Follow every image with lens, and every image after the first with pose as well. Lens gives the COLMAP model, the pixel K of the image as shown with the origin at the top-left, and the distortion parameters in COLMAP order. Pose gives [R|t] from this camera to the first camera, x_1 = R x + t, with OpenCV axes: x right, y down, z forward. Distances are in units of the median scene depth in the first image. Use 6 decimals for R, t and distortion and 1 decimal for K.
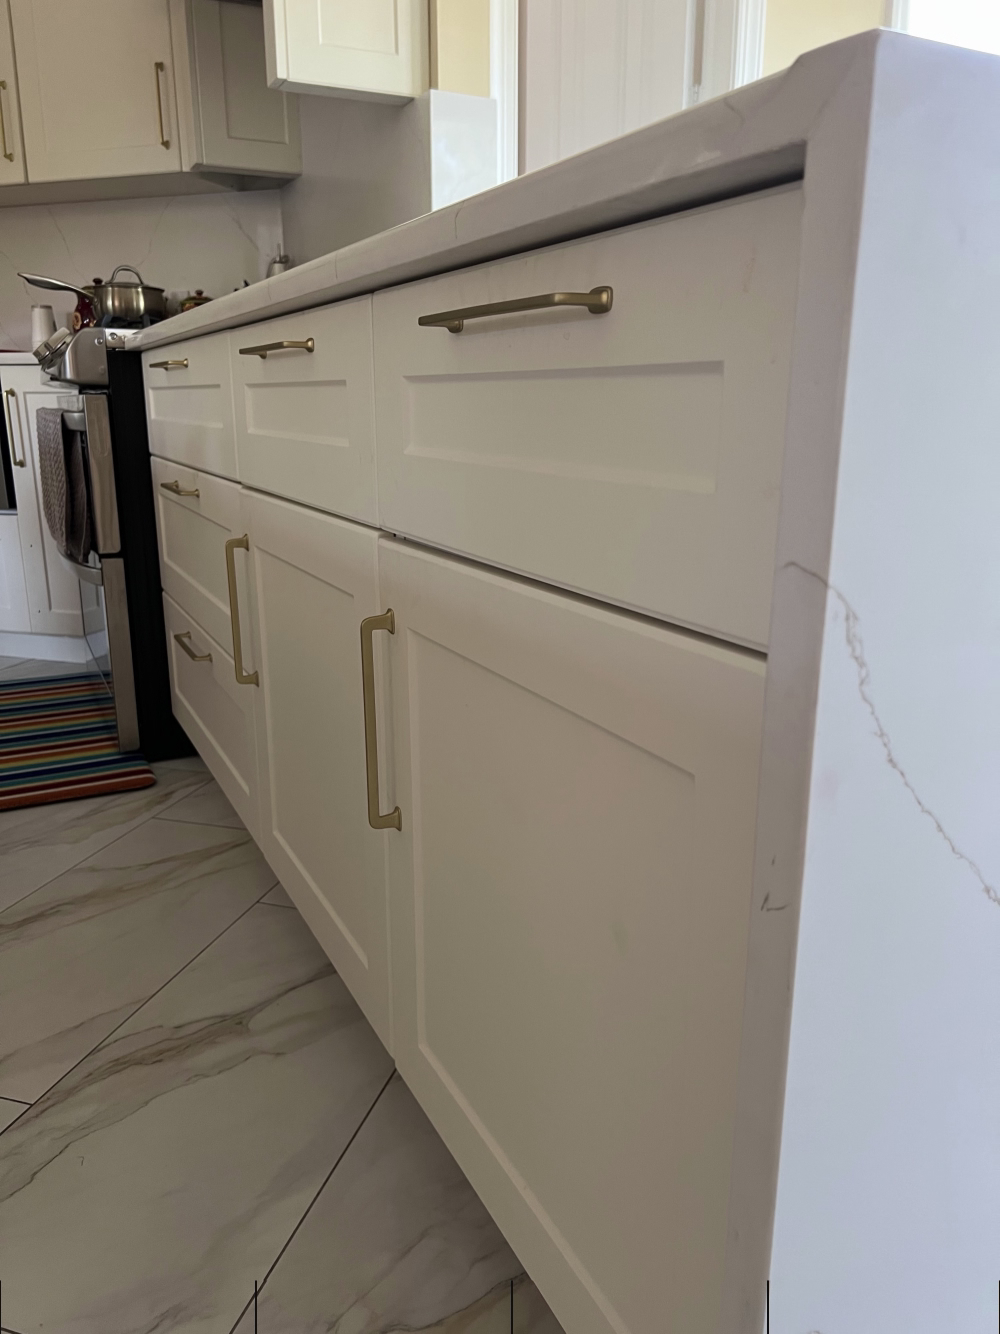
lens RADIAL K [[1011.0, 0, 503.2], [0, 1011.0, 675.0], [0, 0, 1]] dist [0.043204, -0.048792]
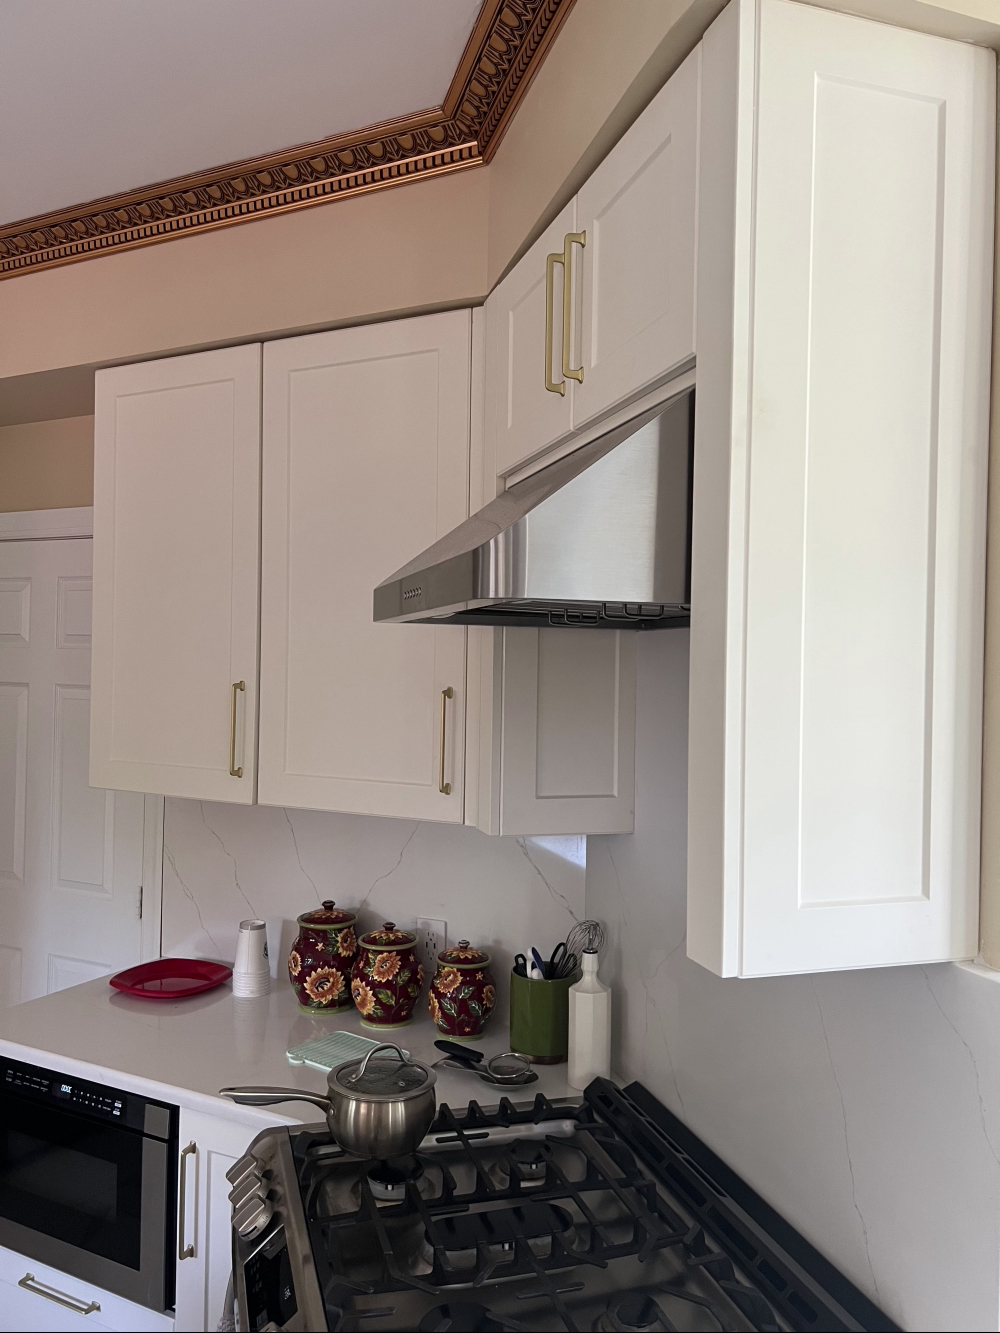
lens RADIAL K [[1010.2, 0, 504.0], [0, 1010.2, 659.4], [0, 0, 1]] dist [0.043204, -0.048792]
pose [[0.986842, 0.018818, -0.160589, -0.177584], [-0.061138, 0.962893, -0.262868, -0.422901], [0.149684, 0.269227, 0.951374, 0.305907]]
